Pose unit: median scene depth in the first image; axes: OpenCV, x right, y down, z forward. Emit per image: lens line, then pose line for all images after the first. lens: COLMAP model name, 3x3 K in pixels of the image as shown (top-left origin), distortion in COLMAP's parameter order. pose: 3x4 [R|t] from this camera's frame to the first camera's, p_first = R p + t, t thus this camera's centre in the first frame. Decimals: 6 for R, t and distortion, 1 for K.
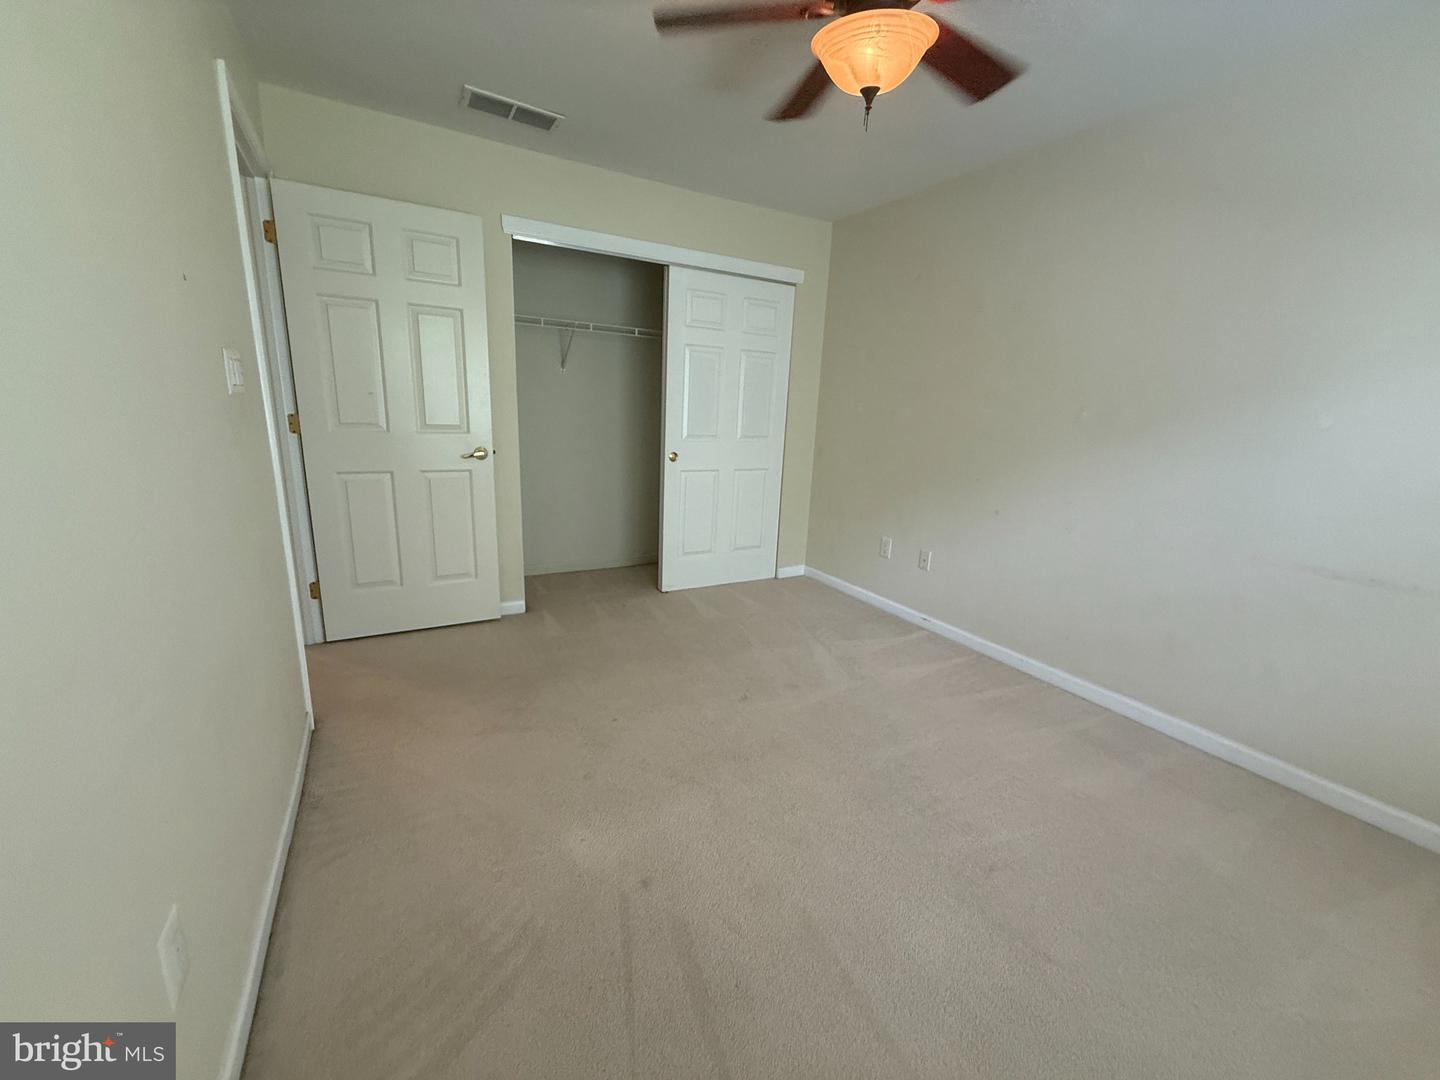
lens RADIAL K [[574.9, 0, 716.4], [0, 574.9, 539.9], [0, 0, 1]] dist [0.001489, 0.000245]
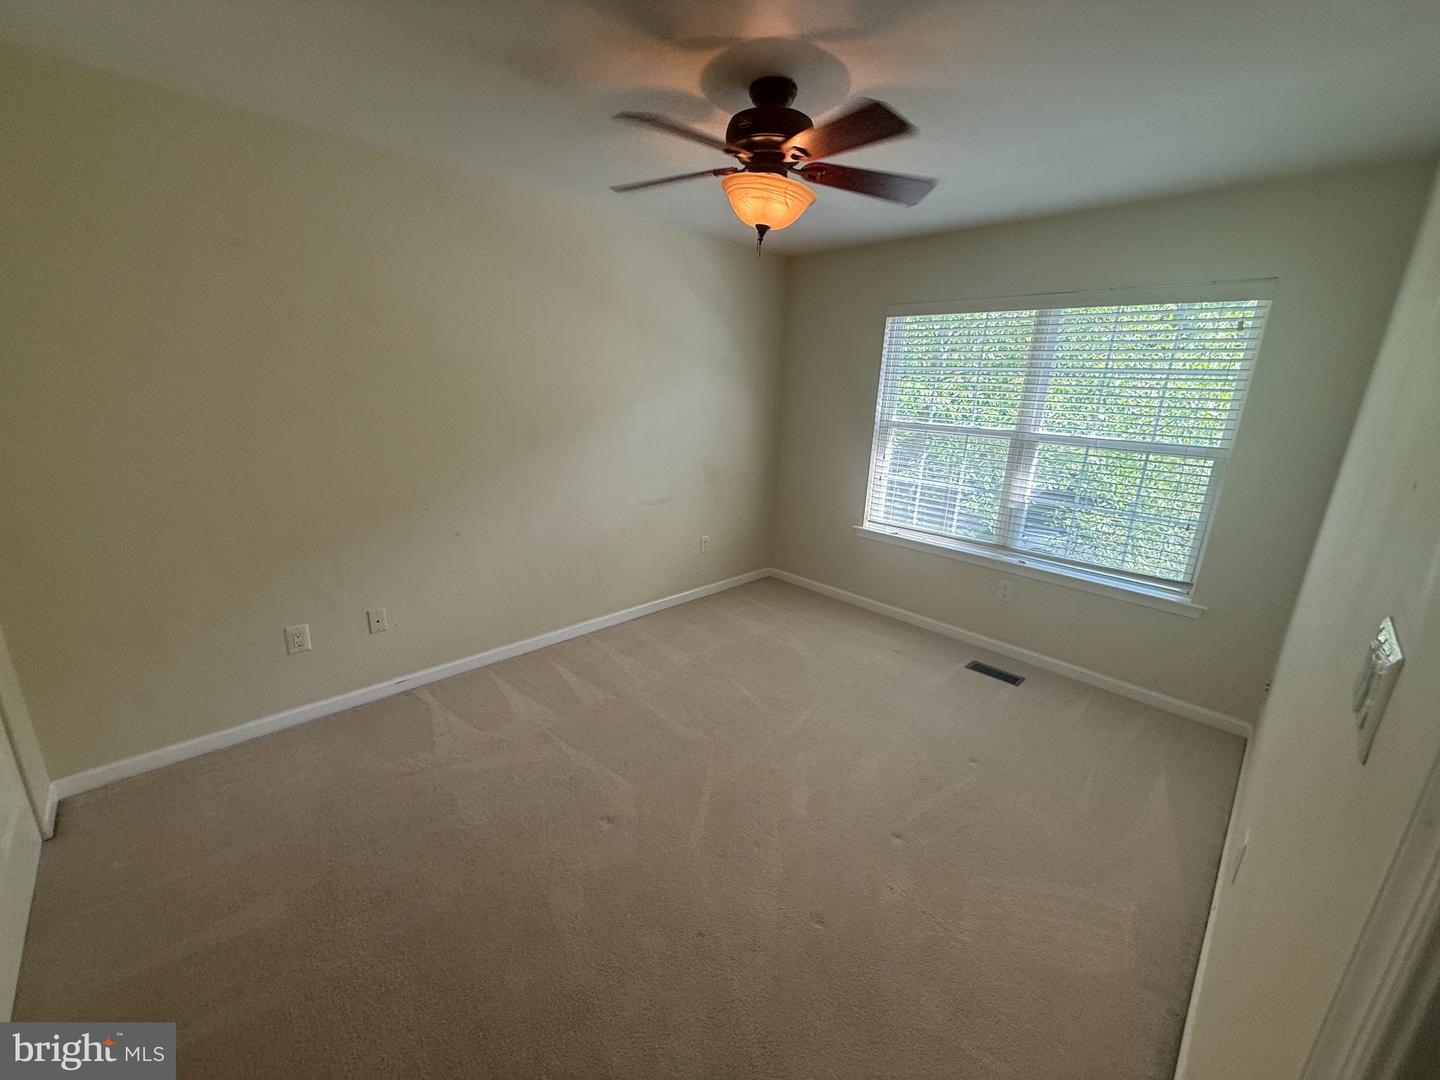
lens RADIAL K [[574.9, 0, 716.4], [0, 574.9, 539.9], [0, 0, 1]] dist [0.001489, 0.000245]
pose [[-0.250926, -0.266148, 0.930699, -0.509293], [0.216254, 0.921748, 0.321892, -0.237435], [-0.943541, 0.282038, -0.173735, 0.661801]]
